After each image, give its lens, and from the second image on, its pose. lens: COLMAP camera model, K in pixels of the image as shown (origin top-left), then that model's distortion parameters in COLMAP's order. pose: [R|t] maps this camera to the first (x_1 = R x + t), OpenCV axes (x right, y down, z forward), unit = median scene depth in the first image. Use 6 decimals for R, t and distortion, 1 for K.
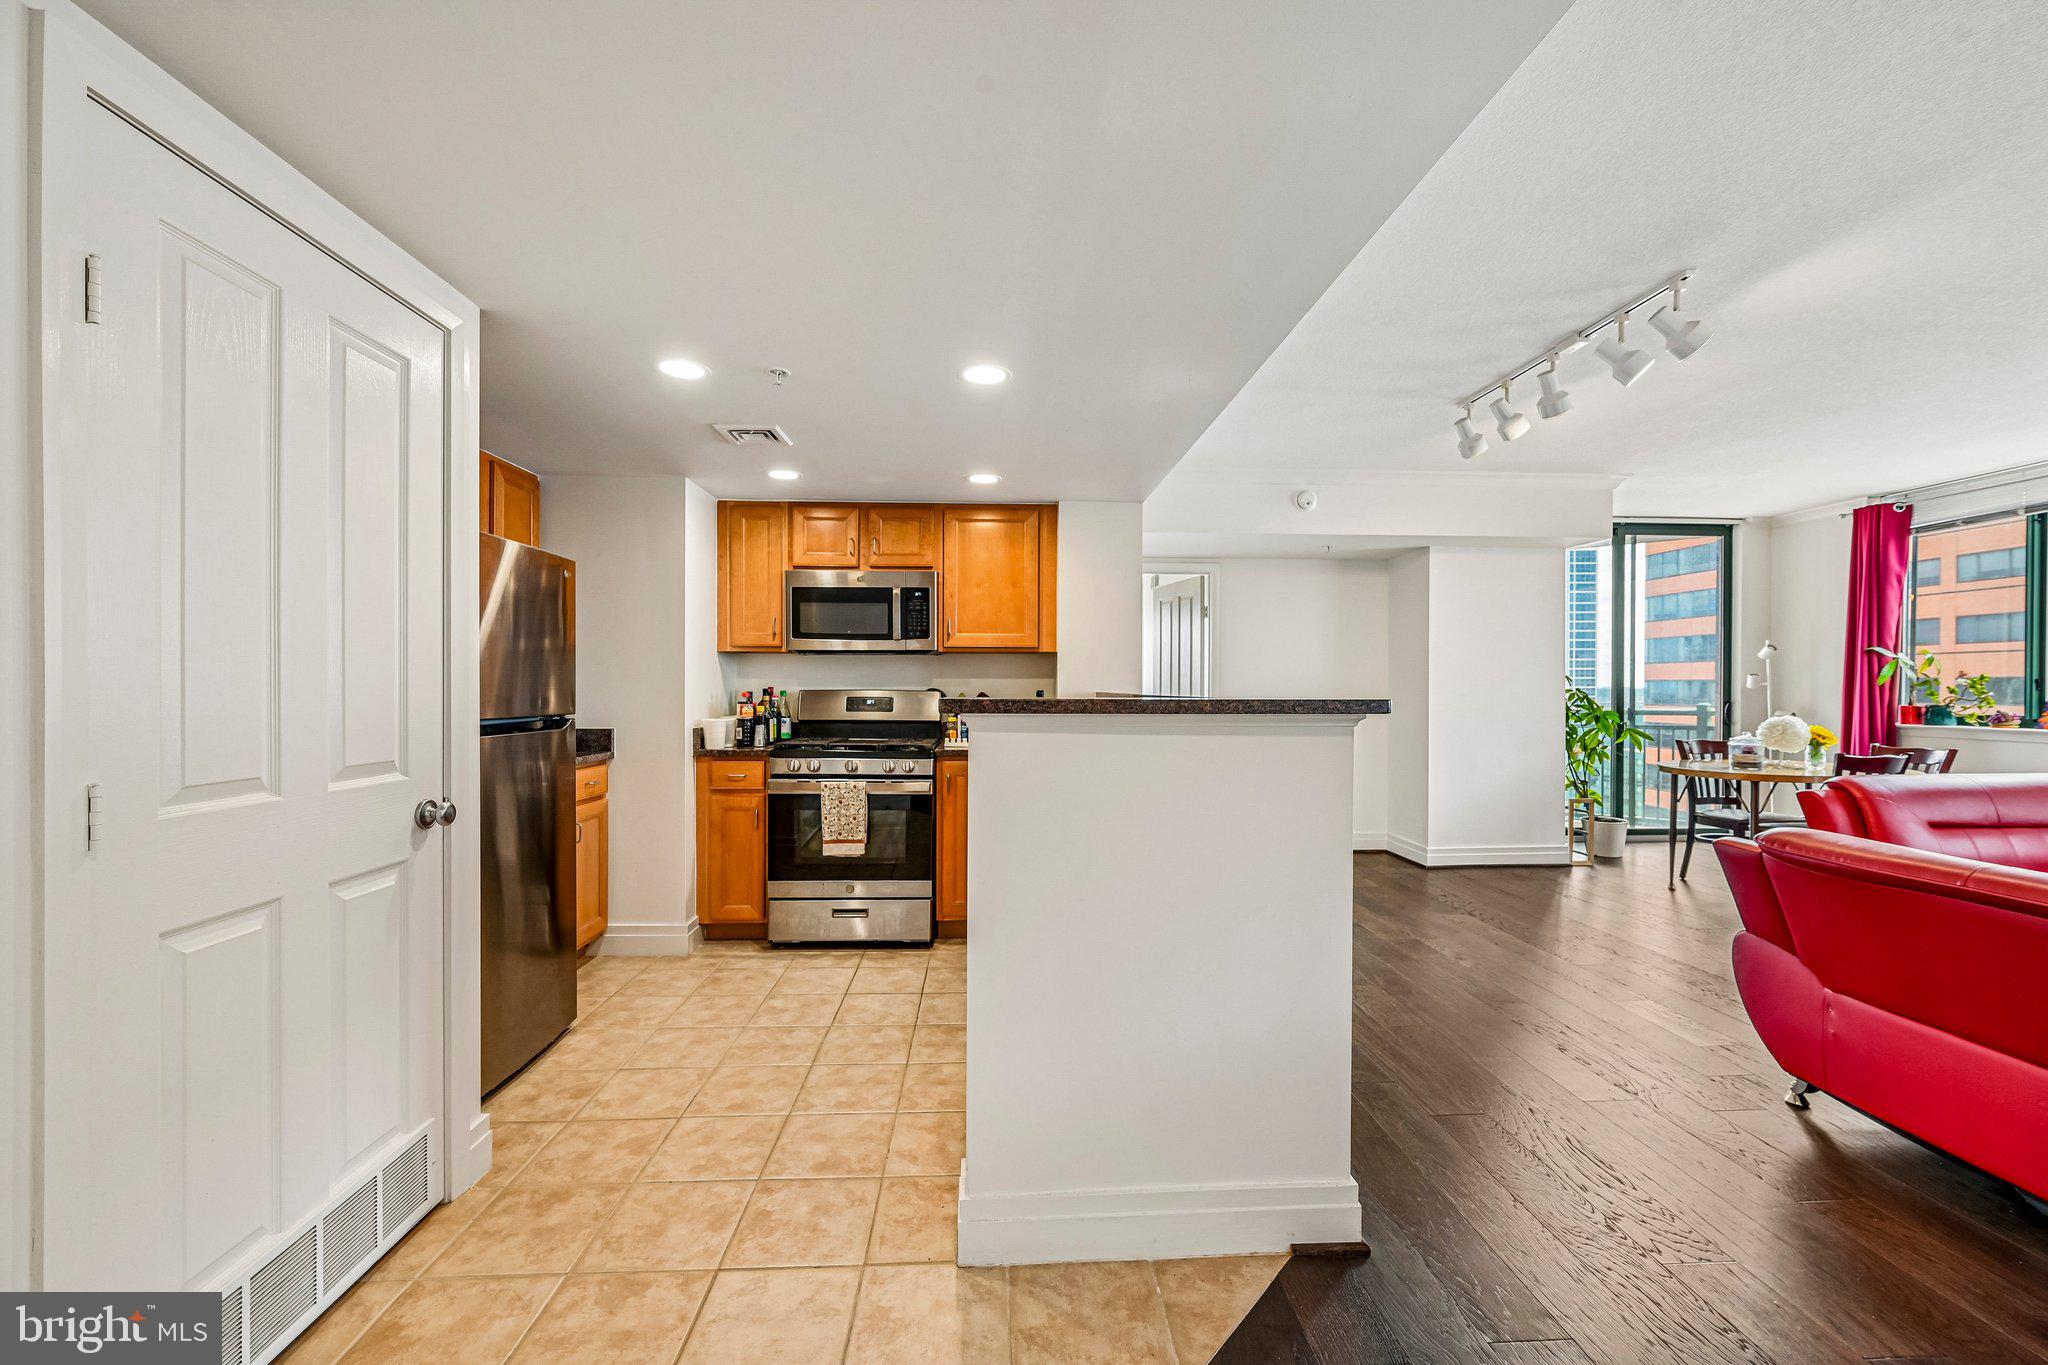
lens RADIAL K [[802.8, 0, 1027.8], [0, 802.8, 690.4], [0, 0, 1]] dist [0.000349, 0.000072]
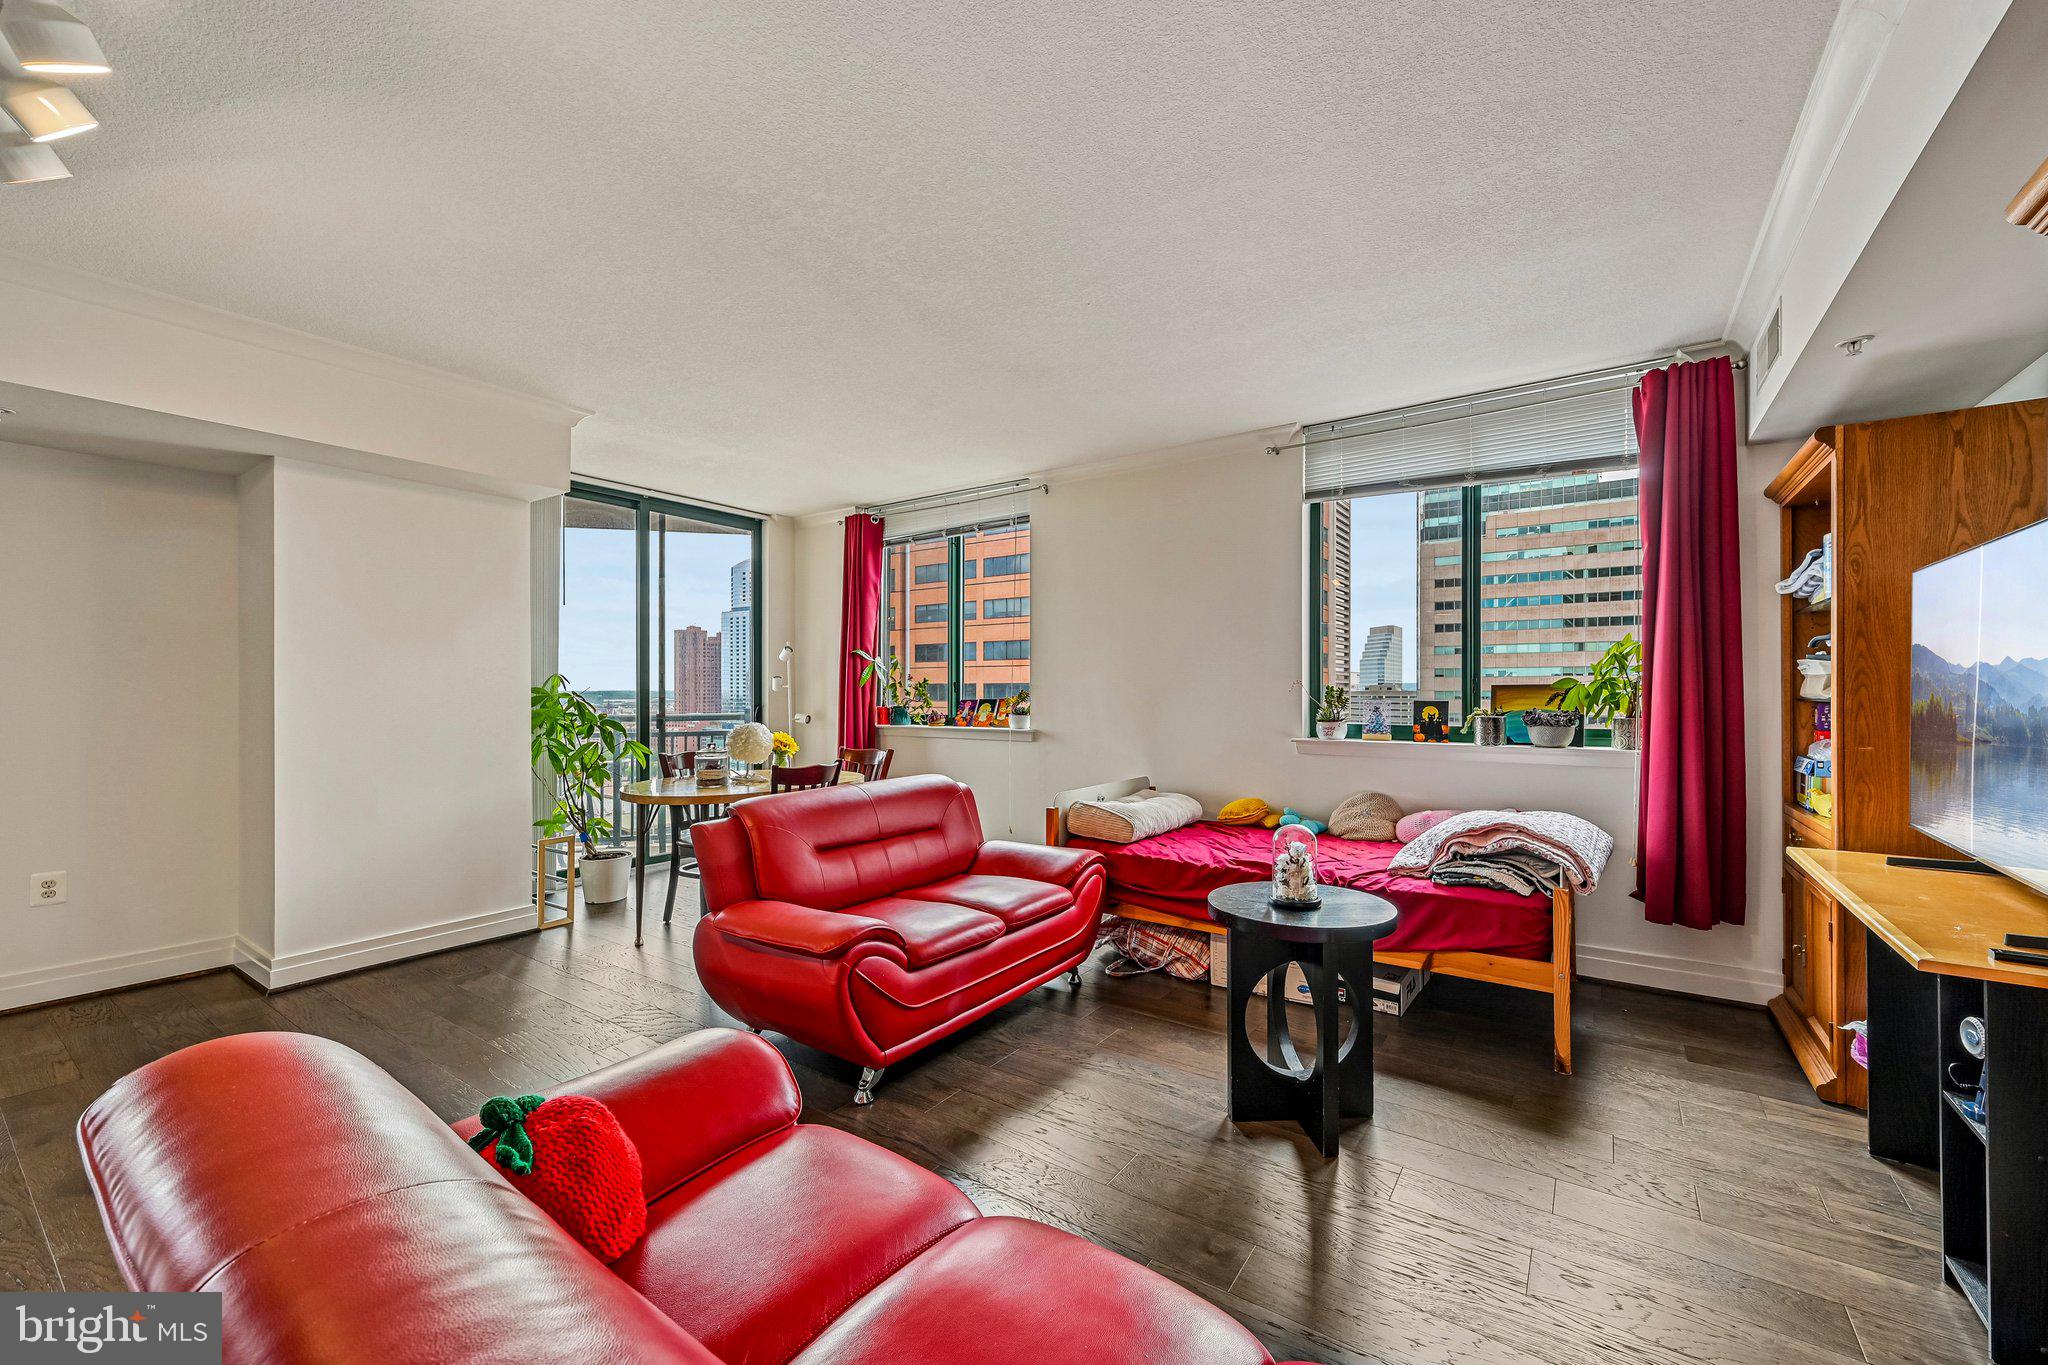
lens RADIAL K [[810.0, 0, 1033.3], [0, 810.0, 688.8], [0, 0, 1]] dist [0.000209, 0.000443]
pose [[0.614407, 0.000306, 0.788989, 0.390780], [0.004976, 0.999979, -0.004263, 0.000396], [-0.788974, 0.006545, 0.614392, 0.190809]]
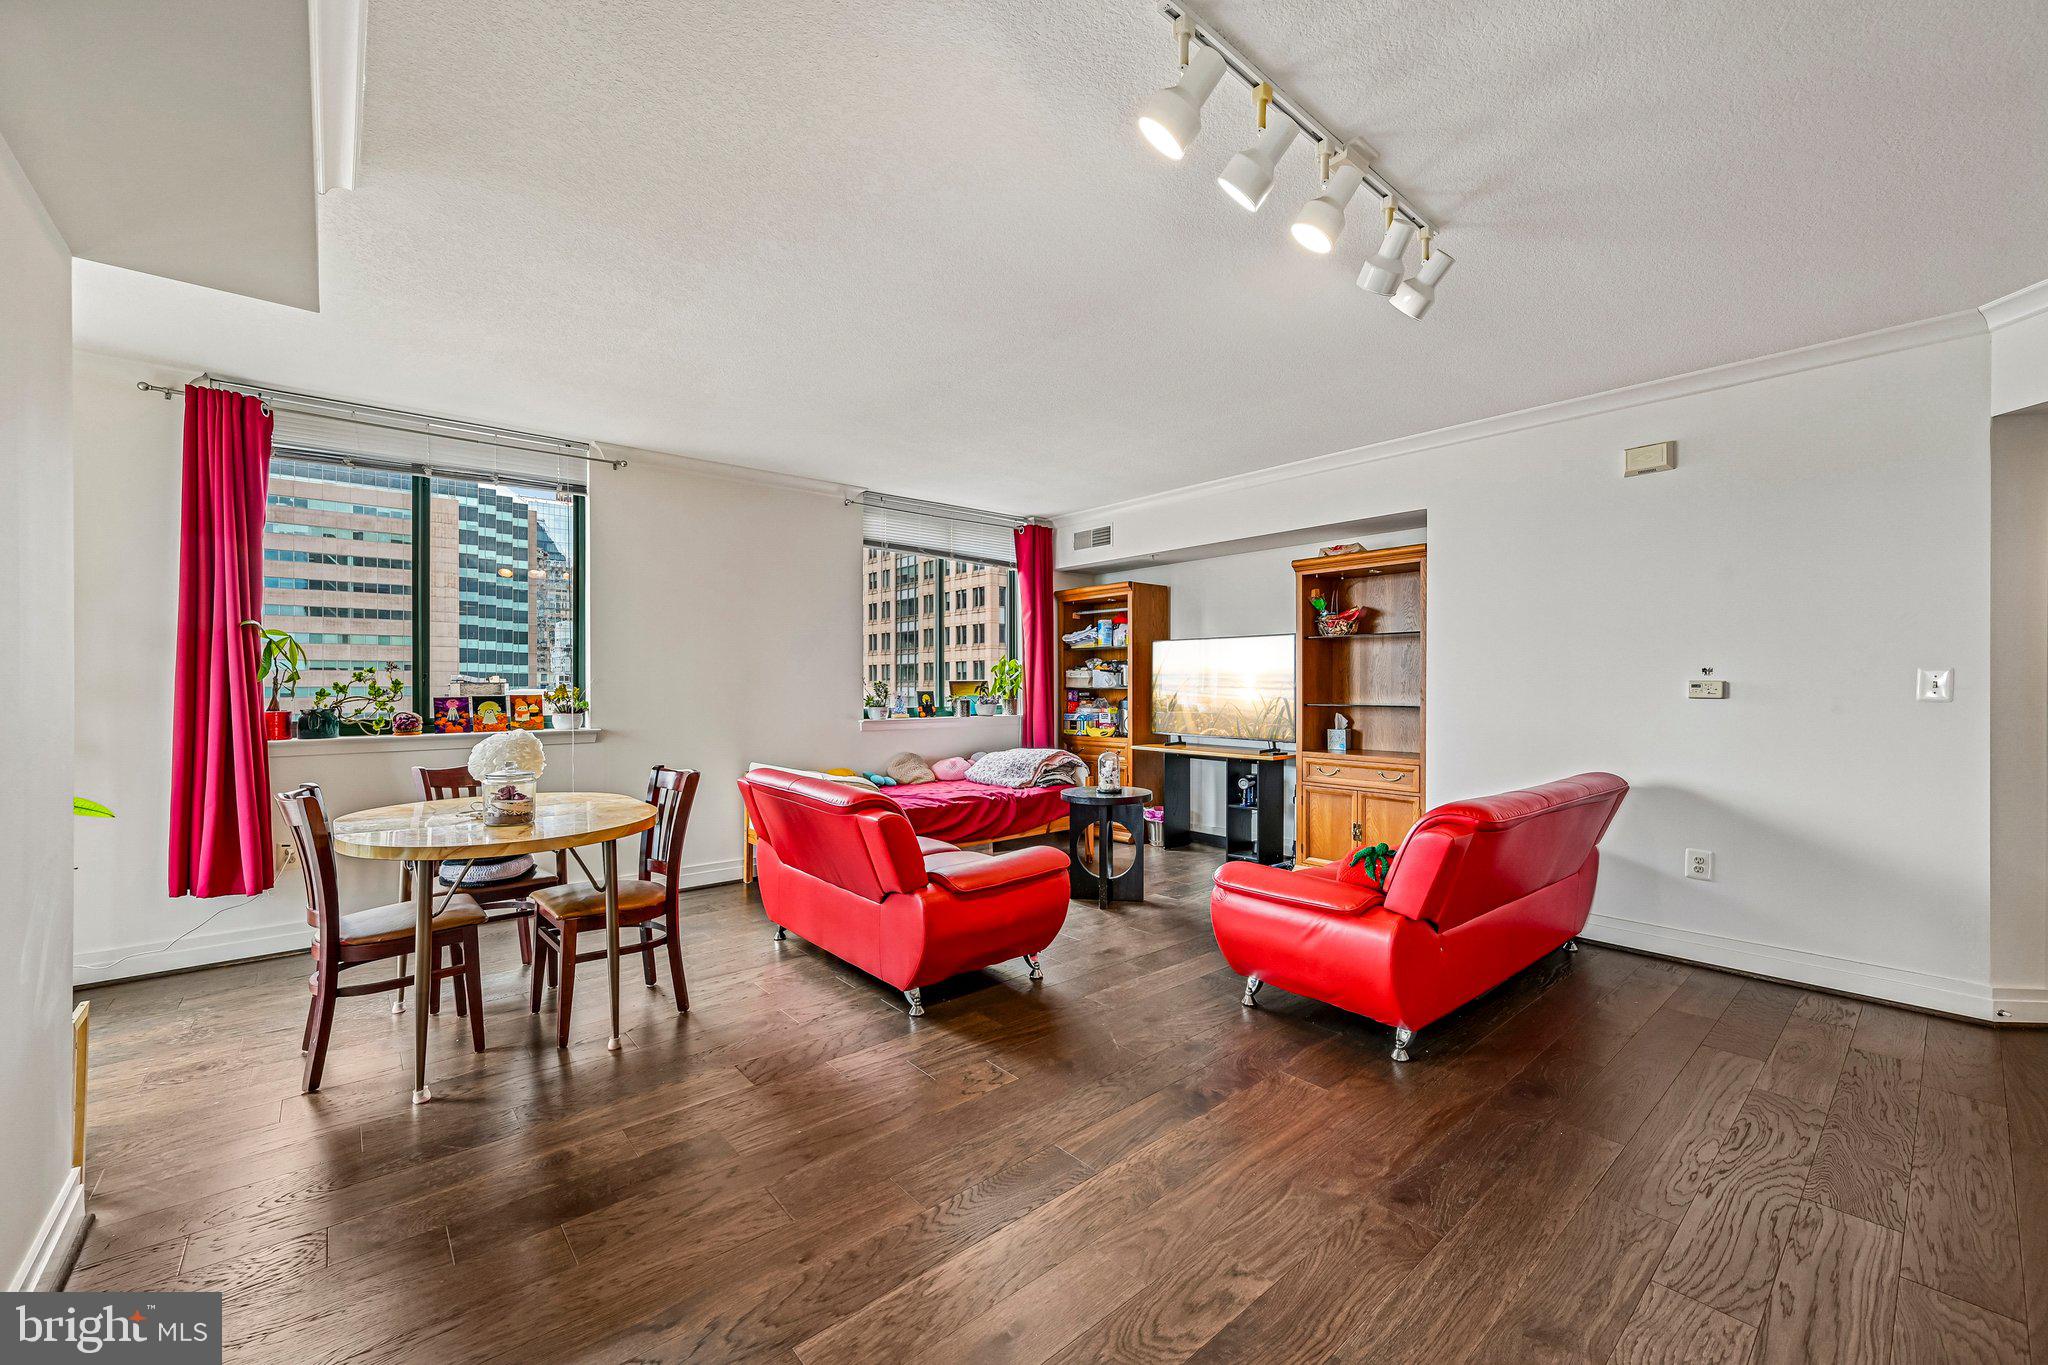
lens RADIAL K [[810.0, 0, 1033.3], [0, 810.0, 688.8], [0, 0, 1]] dist [0.000209, 0.000443]
pose [[-0.613770, -0.003710, 0.789476, 0.181809], [0.005616, 0.999943, 0.009066, -0.003064], [-0.789465, 0.009998, -0.613714, 0.964062]]
